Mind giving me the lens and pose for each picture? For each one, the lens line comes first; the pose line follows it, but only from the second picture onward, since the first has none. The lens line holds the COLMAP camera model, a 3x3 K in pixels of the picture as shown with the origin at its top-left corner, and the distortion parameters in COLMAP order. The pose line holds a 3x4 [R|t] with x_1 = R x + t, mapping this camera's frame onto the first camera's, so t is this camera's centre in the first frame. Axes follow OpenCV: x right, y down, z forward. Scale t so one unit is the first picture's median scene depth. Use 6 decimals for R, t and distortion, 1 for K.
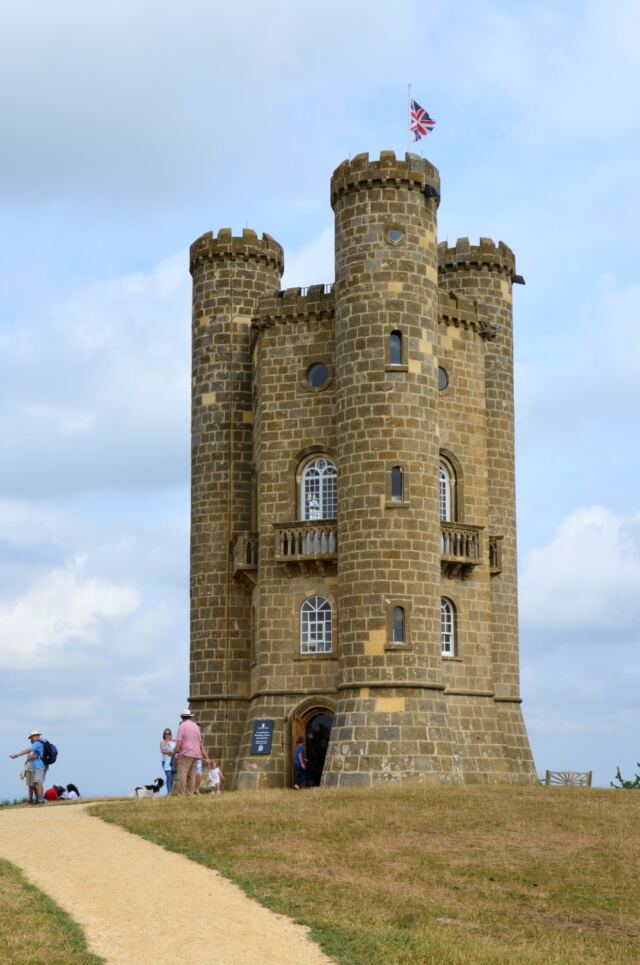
lens RADIAL K [[1554.3, 0, 320.0], [0, 1554.3, 482.5], [0, 0, 1]] dist [0.162285, -0.021017]
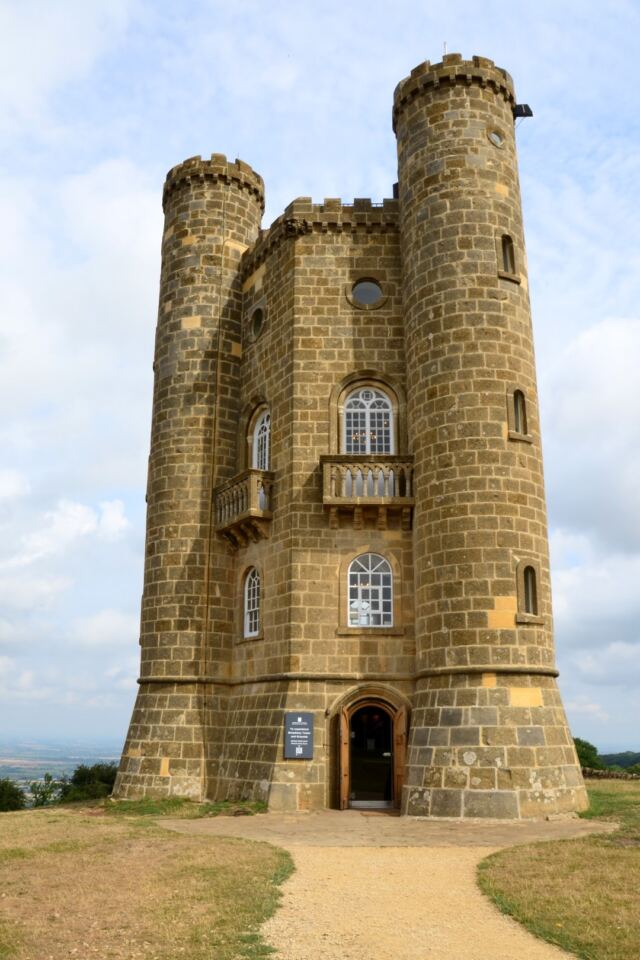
lens RADIAL K [[862.5, 0, 271.1], [0, 862.5, 491.7], [0, 0, 1]] dist [-0.155517, 0.089269]
pose [[0.935906, 0.114975, 0.332957, -0.194143], [-0.084844, 0.990982, -0.103711, 0.090757], [-0.341879, 0.068814, 0.937221, 0.612503]]
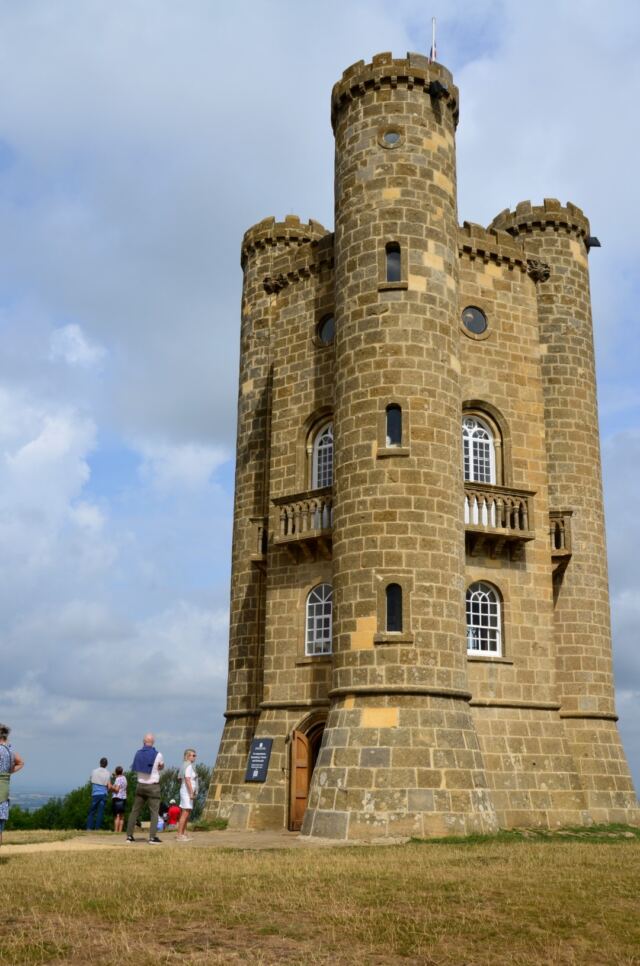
lens RADIAL K [[982.9, 0, 320.0], [0, 982.9, 483.0], [0, 0, 1]] dist [-0.054431, 0.026514]
pose [[0.963608, -0.059720, -0.260562, 0.132321], [0.030665, 0.992987, -0.114182, 0.078812], [0.265553, 0.102036, 0.958681, 0.502994]]
